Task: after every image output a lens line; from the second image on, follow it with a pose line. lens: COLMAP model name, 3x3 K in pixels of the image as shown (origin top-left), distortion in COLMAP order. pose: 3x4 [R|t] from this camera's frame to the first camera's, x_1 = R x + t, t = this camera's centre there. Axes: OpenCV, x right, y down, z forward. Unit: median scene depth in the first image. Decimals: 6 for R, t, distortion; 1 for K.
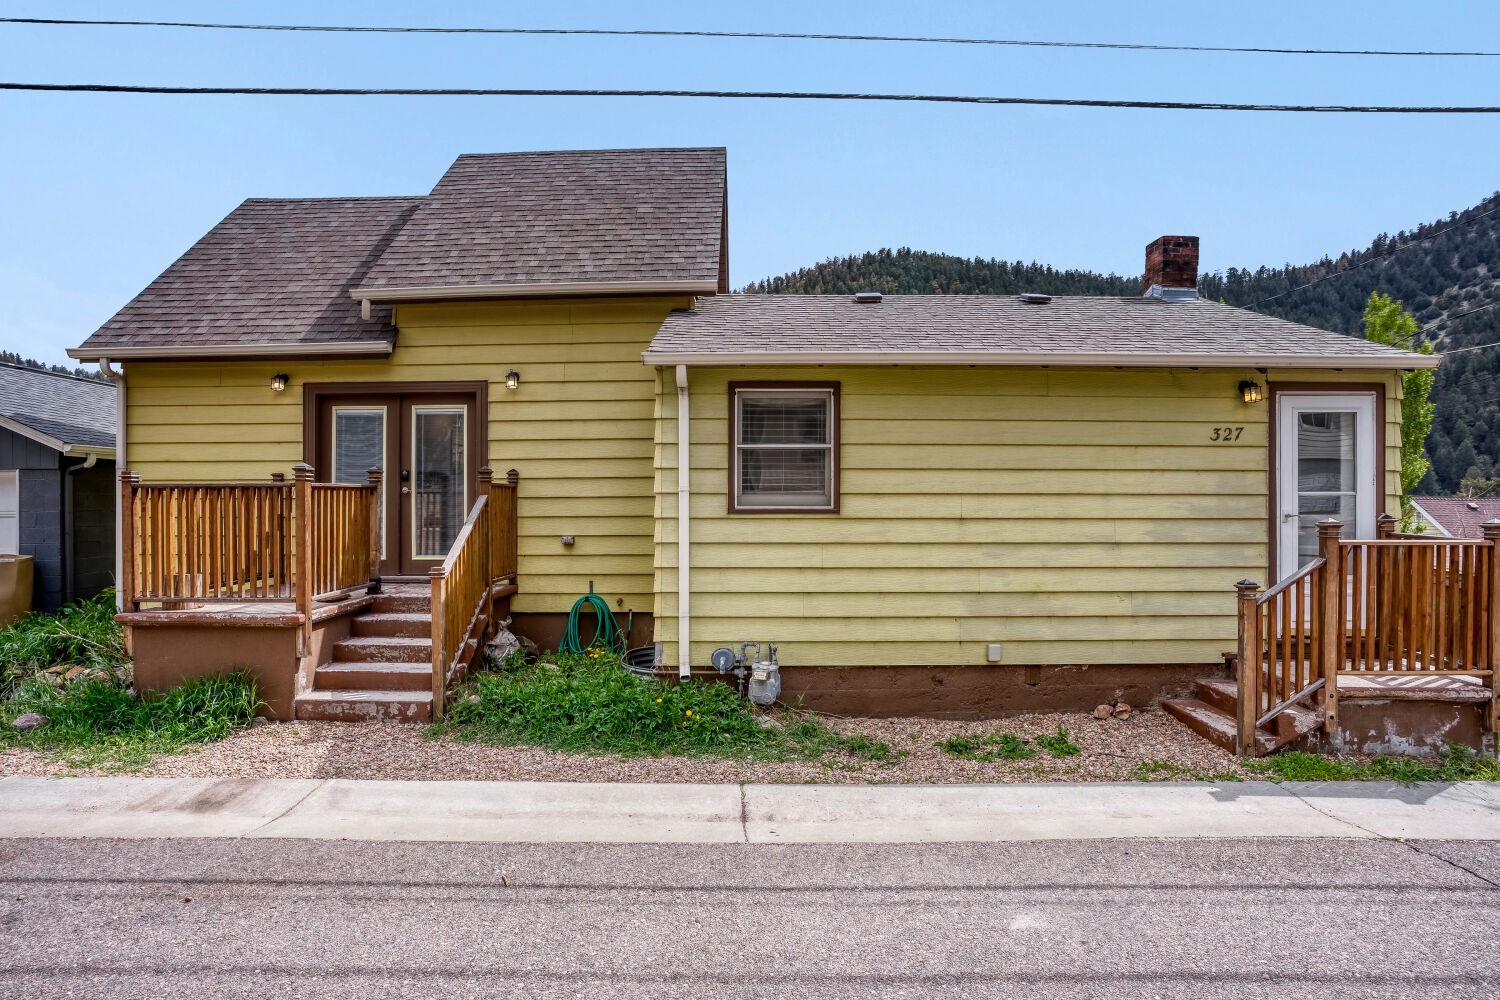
lens RADIAL K [[763.6, 0, 747.4], [0, 763.6, 512.0], [0, 0, 1]] dist [-0.015843, 0.004332]
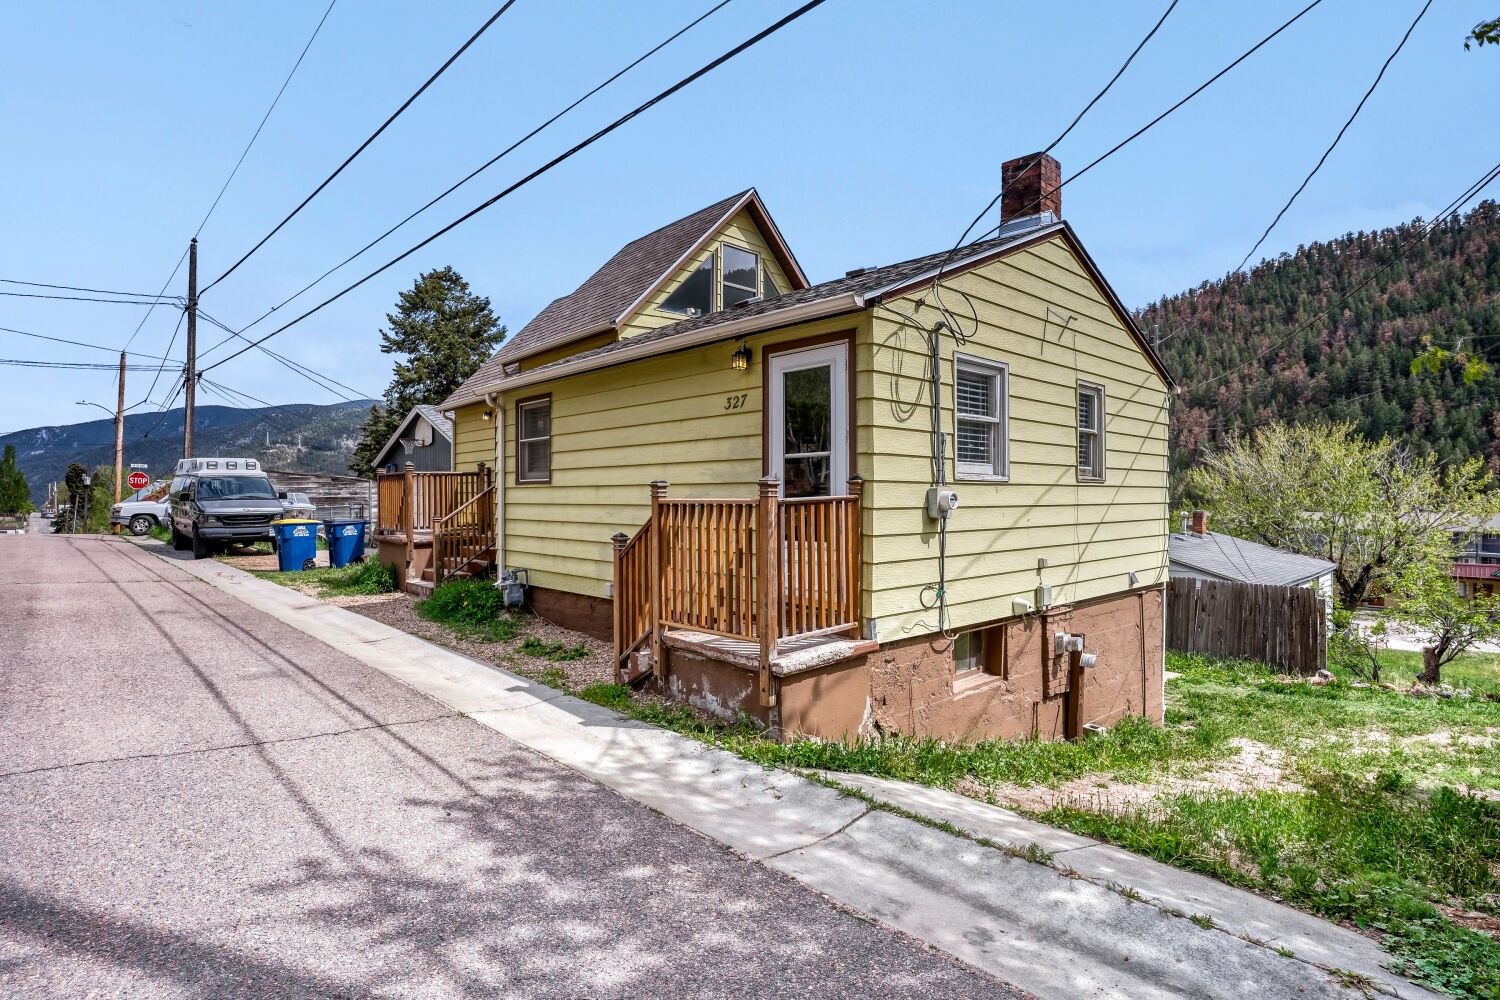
lens RADIAL K [[763.6, 0, 751.3], [0, 763.6, 495.1], [0, 0, 1]] dist [-0.015843, 0.004332]
pose [[0.677477, -0.005520, -0.735524, 1.430003], [0.008132, 0.999967, -0.000015, 0.026170], [0.735499, -0.005971, 0.677499, 0.301555]]
